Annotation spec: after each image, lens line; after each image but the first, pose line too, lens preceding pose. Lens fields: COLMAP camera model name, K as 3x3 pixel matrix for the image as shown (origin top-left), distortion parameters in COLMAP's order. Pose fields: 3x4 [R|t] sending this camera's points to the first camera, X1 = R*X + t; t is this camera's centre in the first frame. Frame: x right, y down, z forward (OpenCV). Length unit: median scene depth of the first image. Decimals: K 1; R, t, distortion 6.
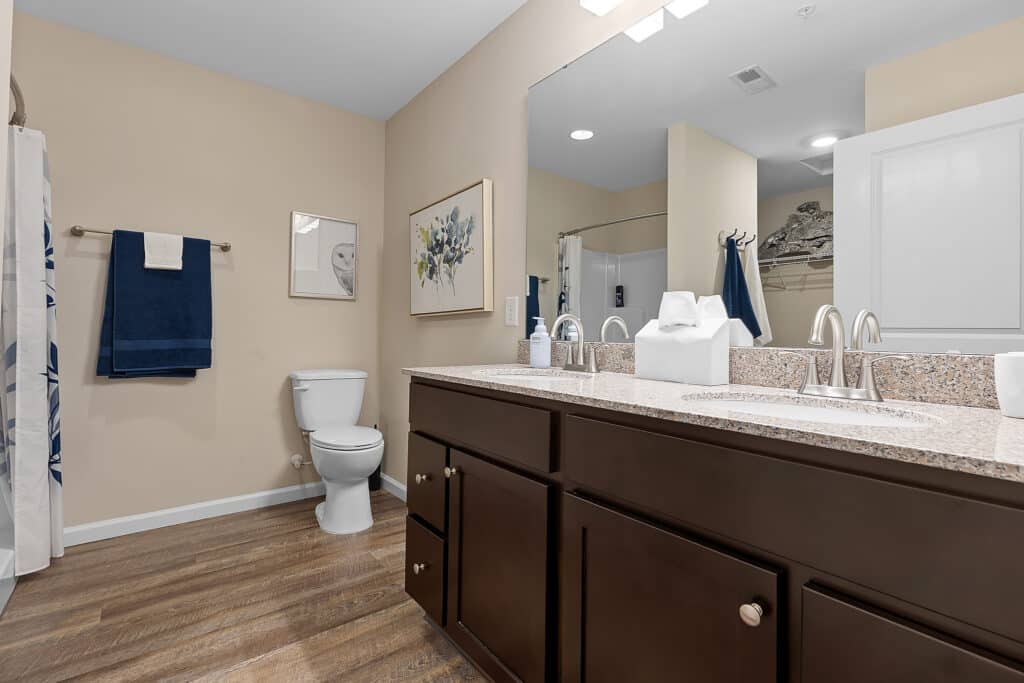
lens RADIAL K [[460.8, 0, 510.8], [0, 460.8, 337.3], [0, 0, 1]] dist [0.008450, -0.001228]
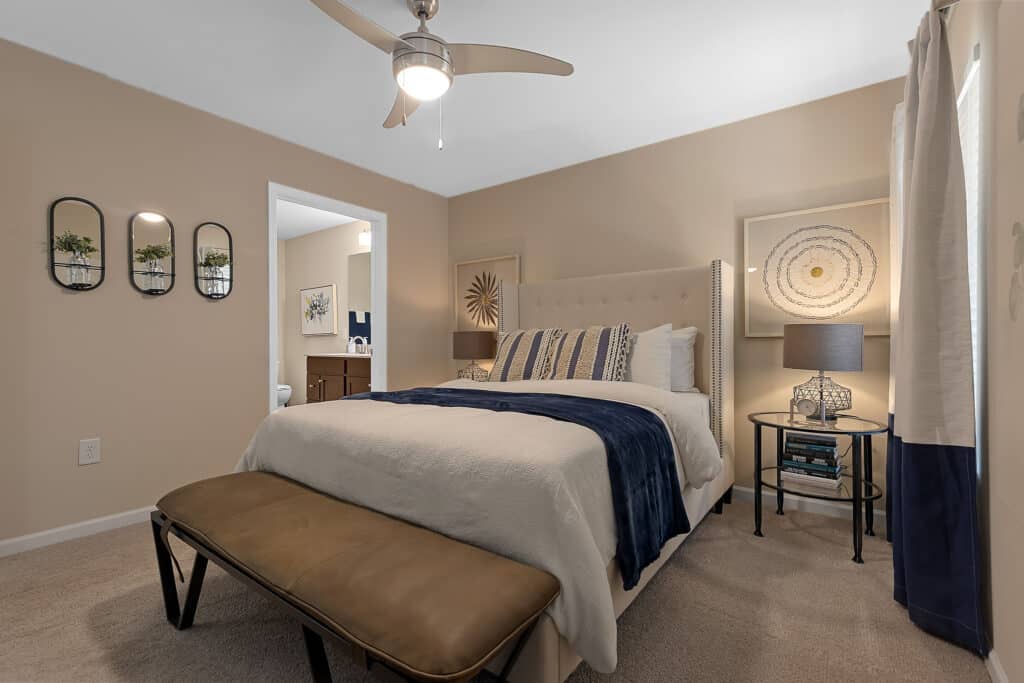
lens RADIAL K [[456.9, 0, 513.6], [0, 456.9, 344.4], [0, 0, 1]] dist [0.004728, -0.000508]
pose [[0.966040, -0.019883, 0.257626, 0.234890], [0.019250, 0.999802, 0.004976, 0.008525], [-0.257674, 0.000152, 0.966232, -1.628876]]
